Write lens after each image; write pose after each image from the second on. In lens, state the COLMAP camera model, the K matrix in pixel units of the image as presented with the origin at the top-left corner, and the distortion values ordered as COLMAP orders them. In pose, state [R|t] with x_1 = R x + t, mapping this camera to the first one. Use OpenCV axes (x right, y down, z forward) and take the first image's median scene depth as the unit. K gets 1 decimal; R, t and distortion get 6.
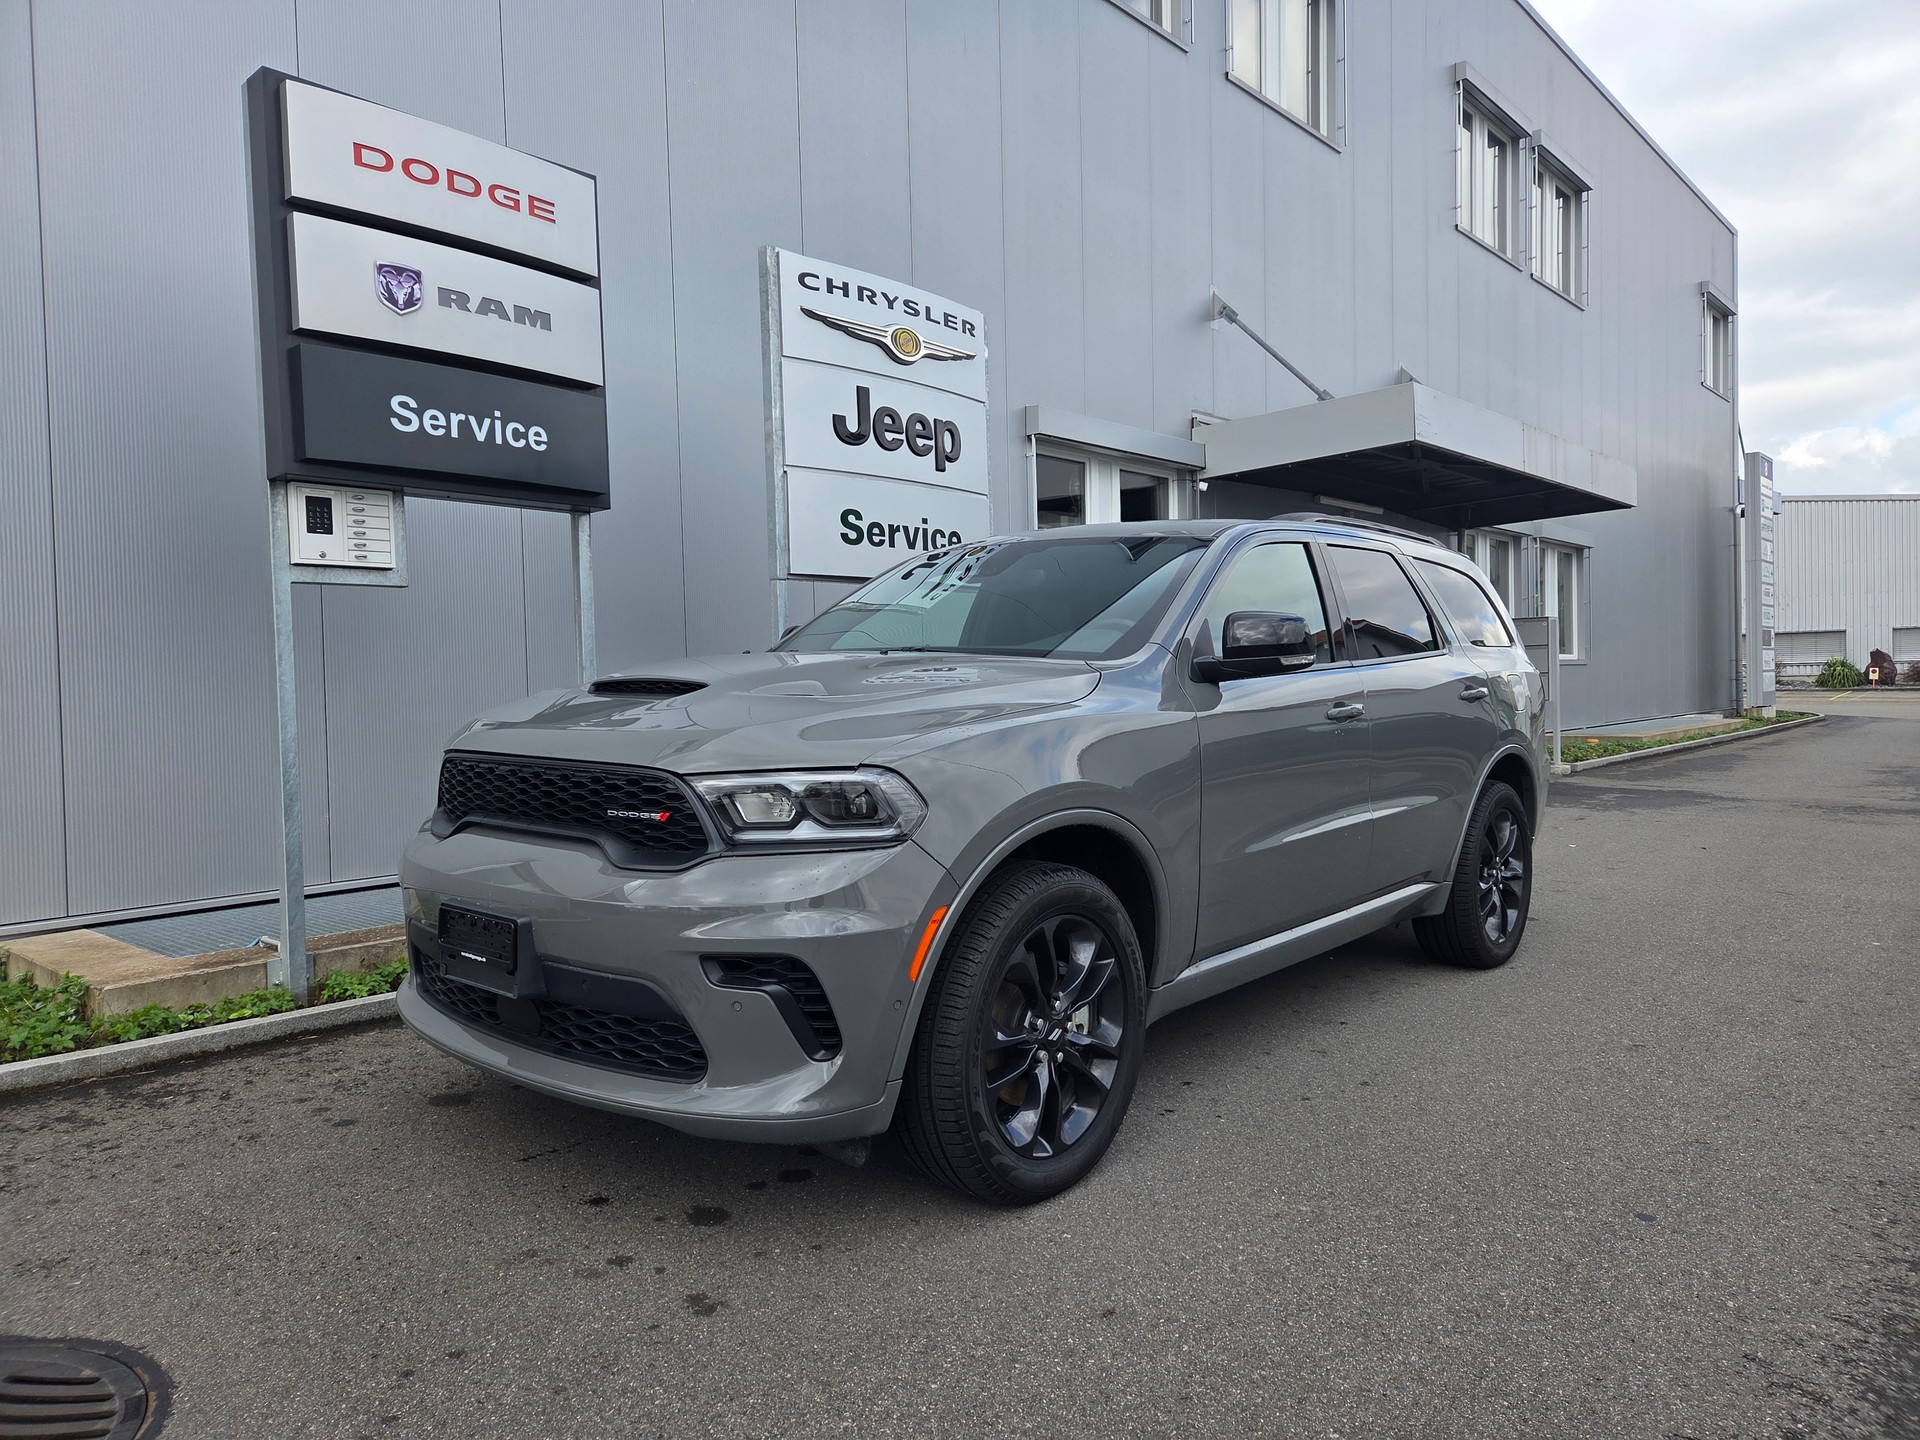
lens RADIAL K [[1282.0, 0, 947.3], [0, 1282.0, 707.3], [0, 0, 1]] dist [0.068612, -0.051303]
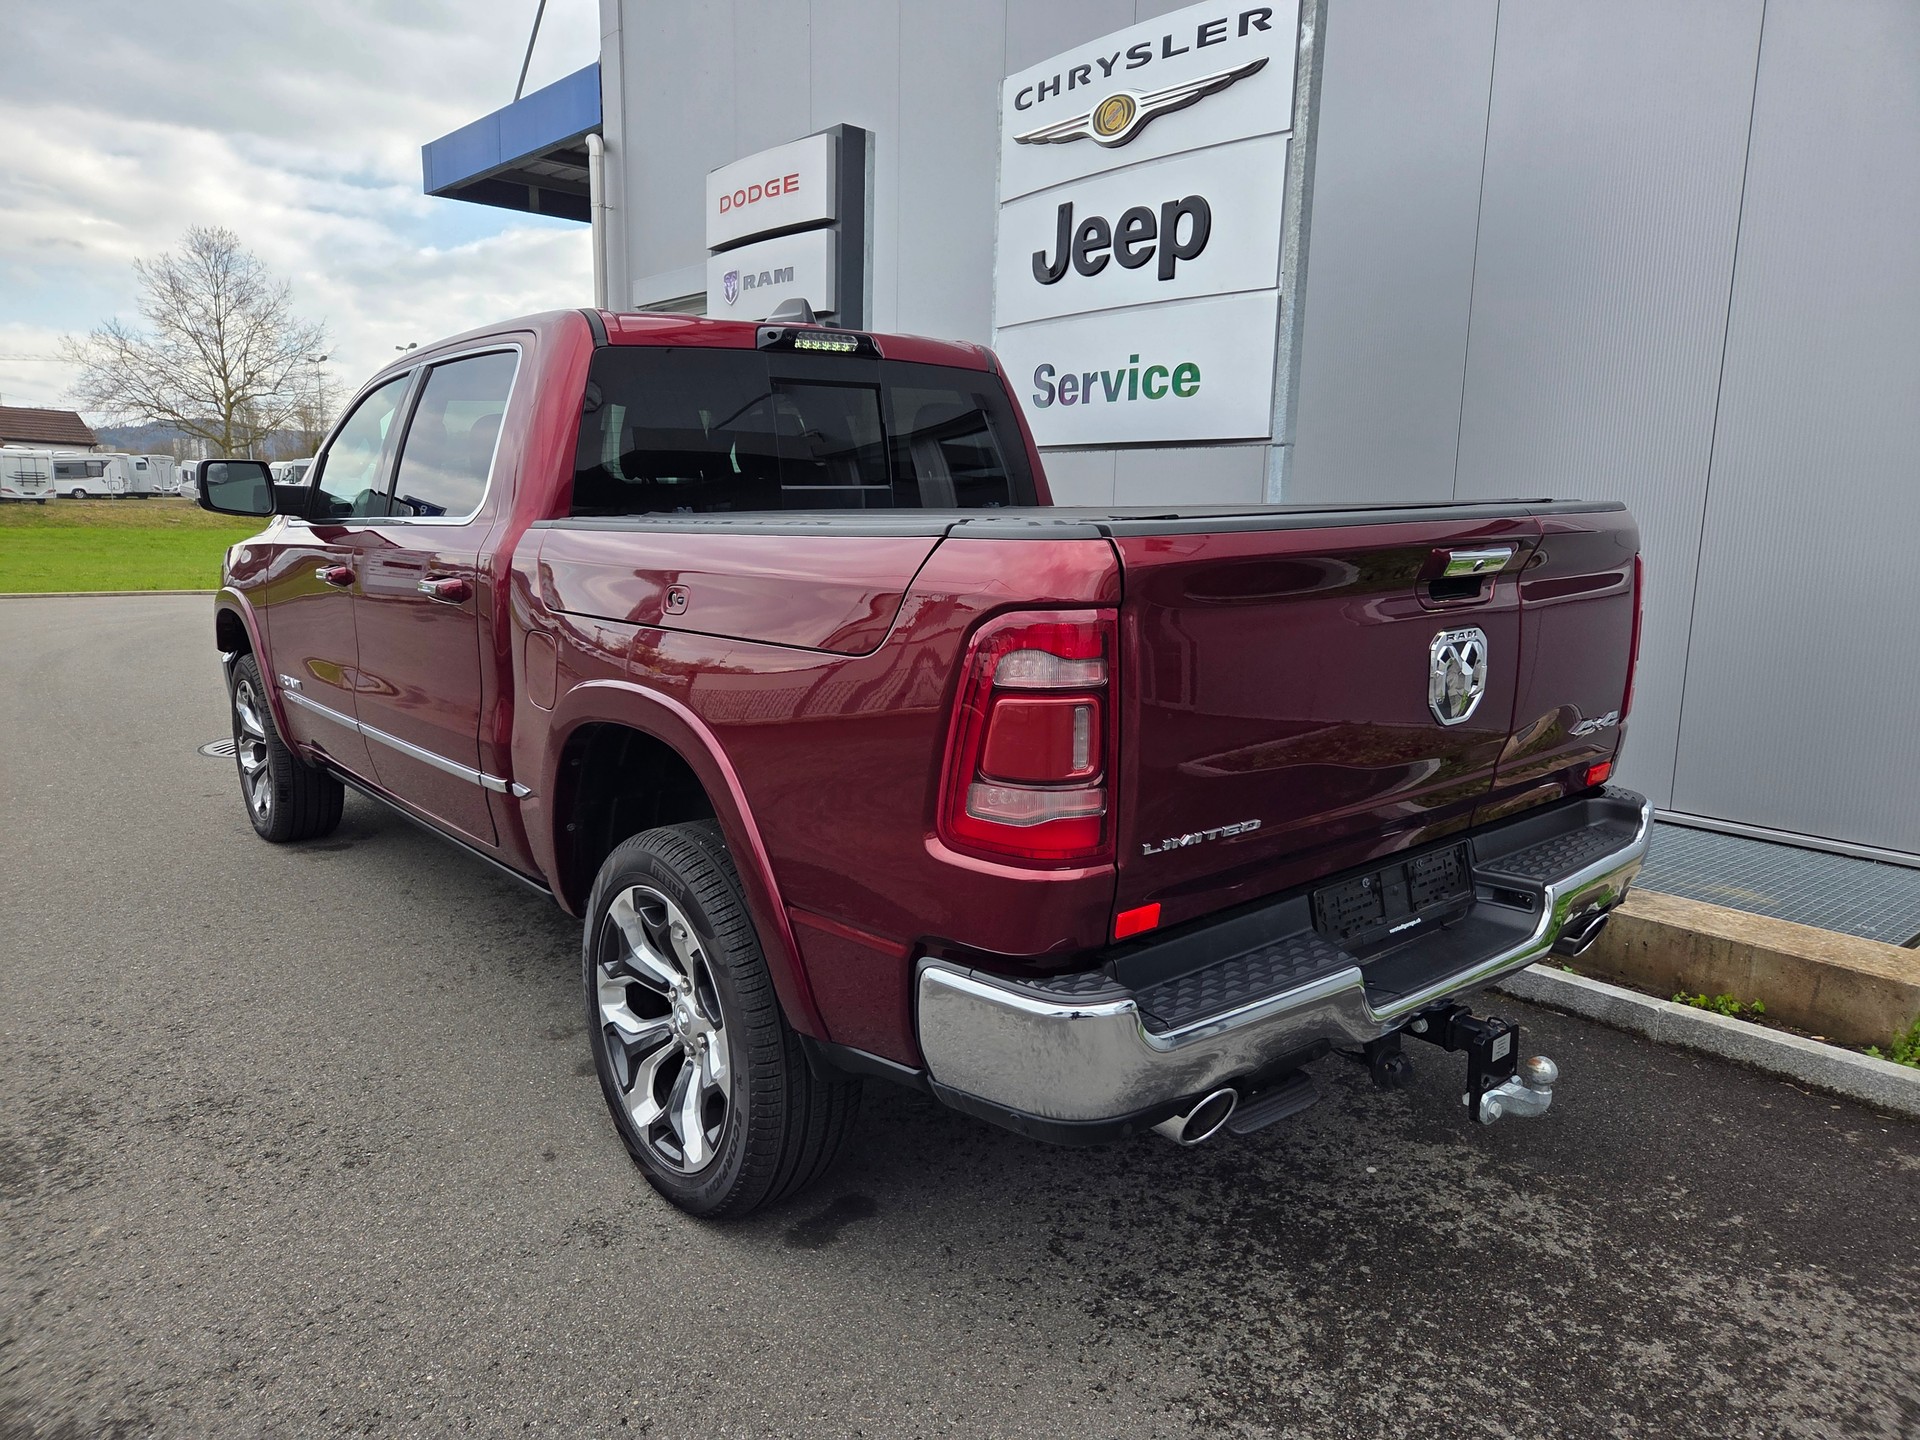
lens RADIAL K [[1274.1, 0, 971.2], [0, 1274.1, 720.8], [0, 0, 1]] dist [0.070941, -0.049962]
pose [[-0.124788, 0.181248, -0.975488, 1.038573], [-0.030170, 0.982025, 0.186322, -0.102613], [0.991725, 0.052681, -0.117076, 1.379847]]
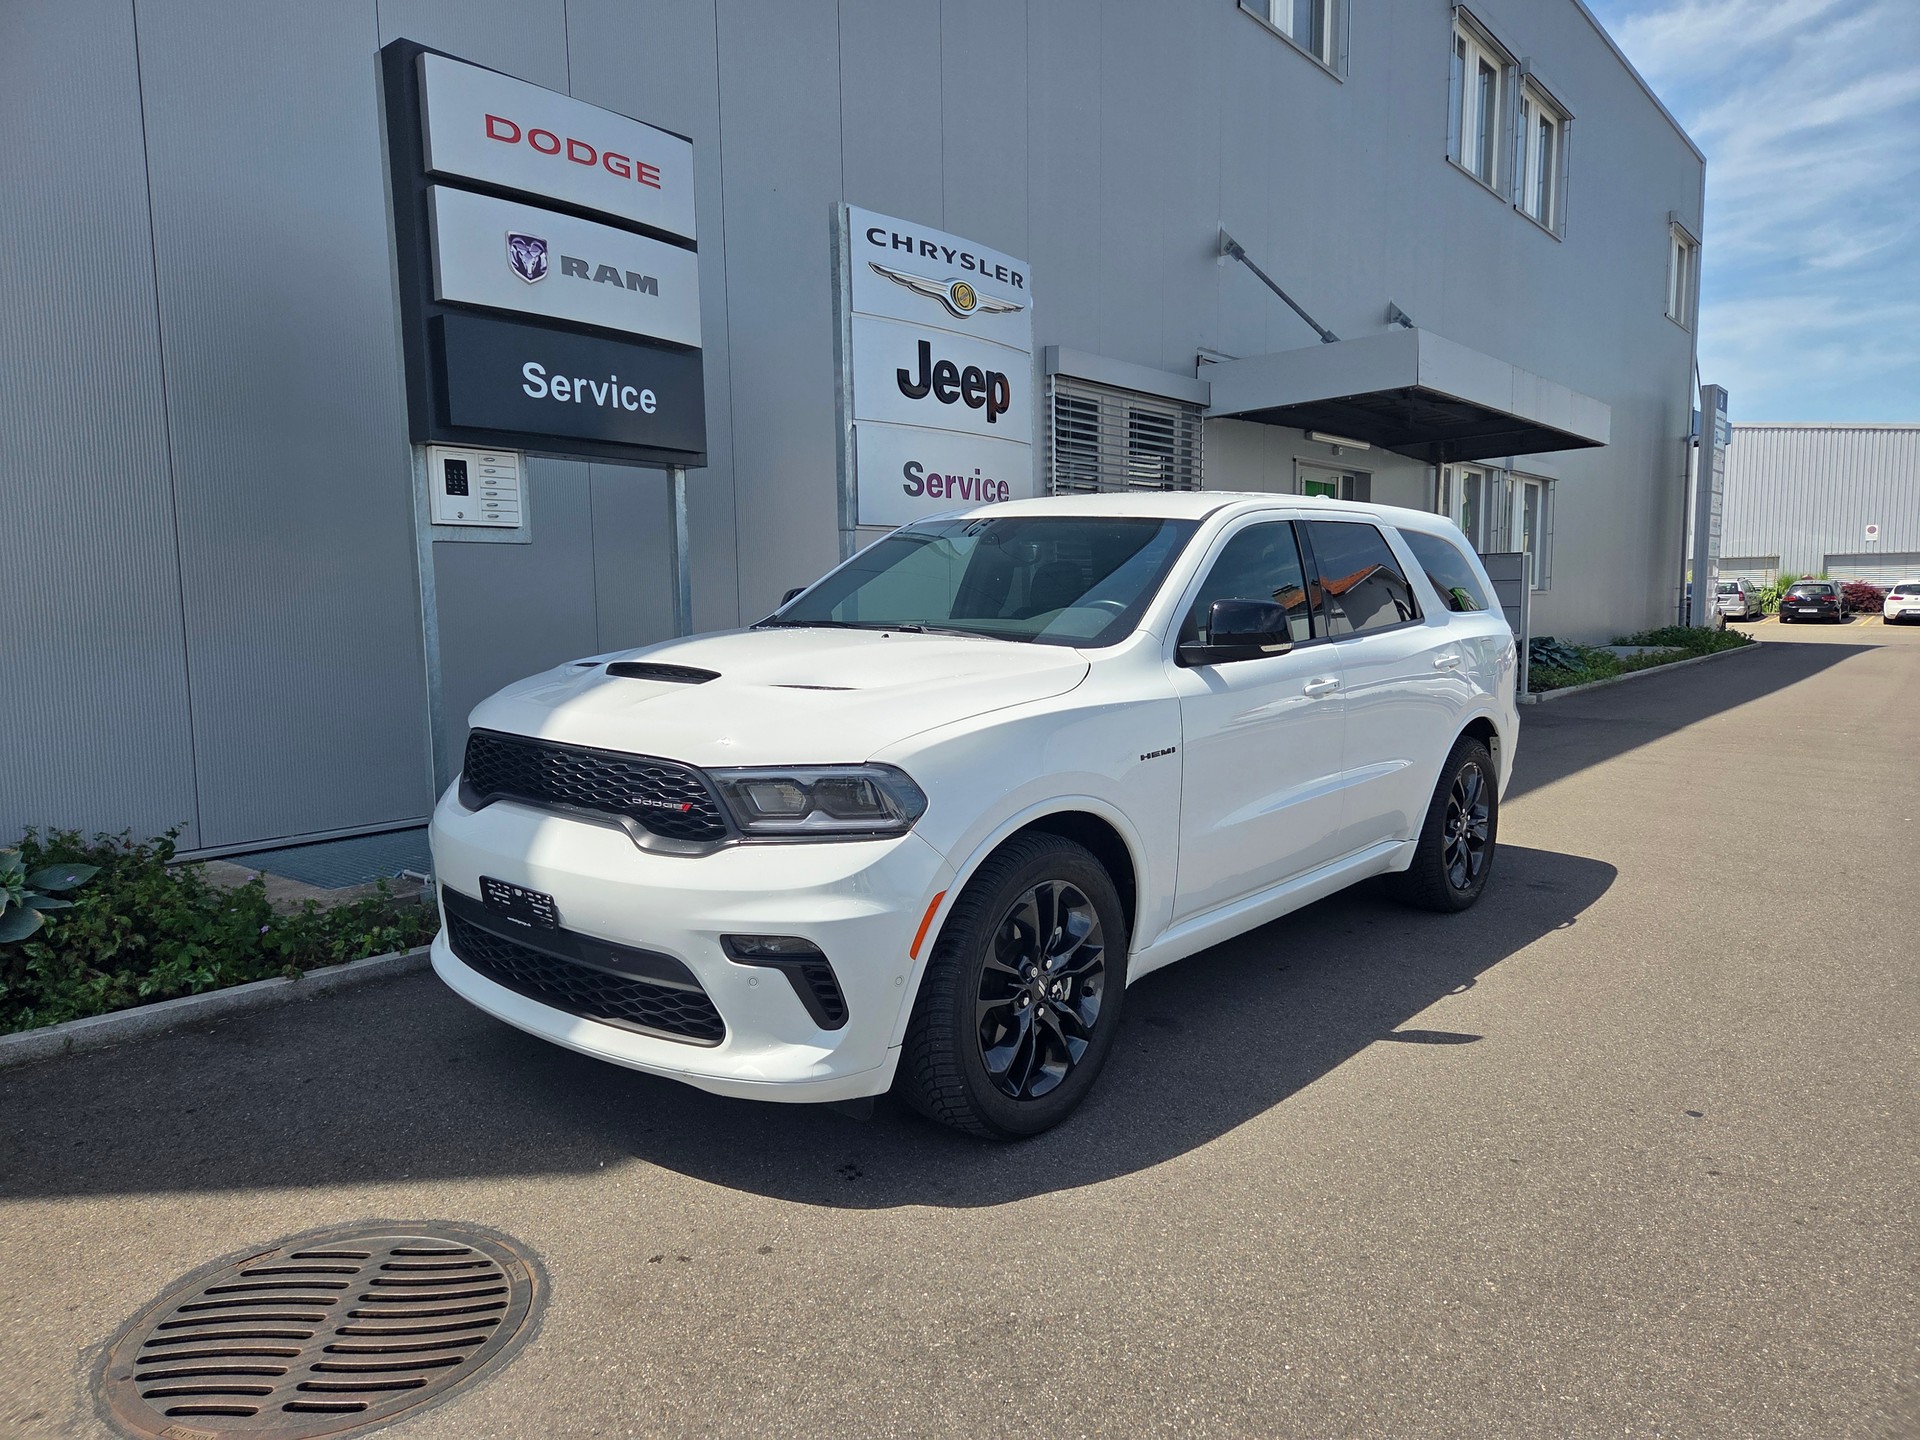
lens RADIAL K [[1286.9, 0, 948.3], [0, 1286.9, 724.6], [0, 0, 1]] dist [0.064433, -0.049047]
pose [[0.998992, 0.005404, 0.044551, -0.119241], [-0.008962, 0.996749, 0.080067, -0.032654], [-0.043974, -0.080385, 0.995793, -0.080849]]
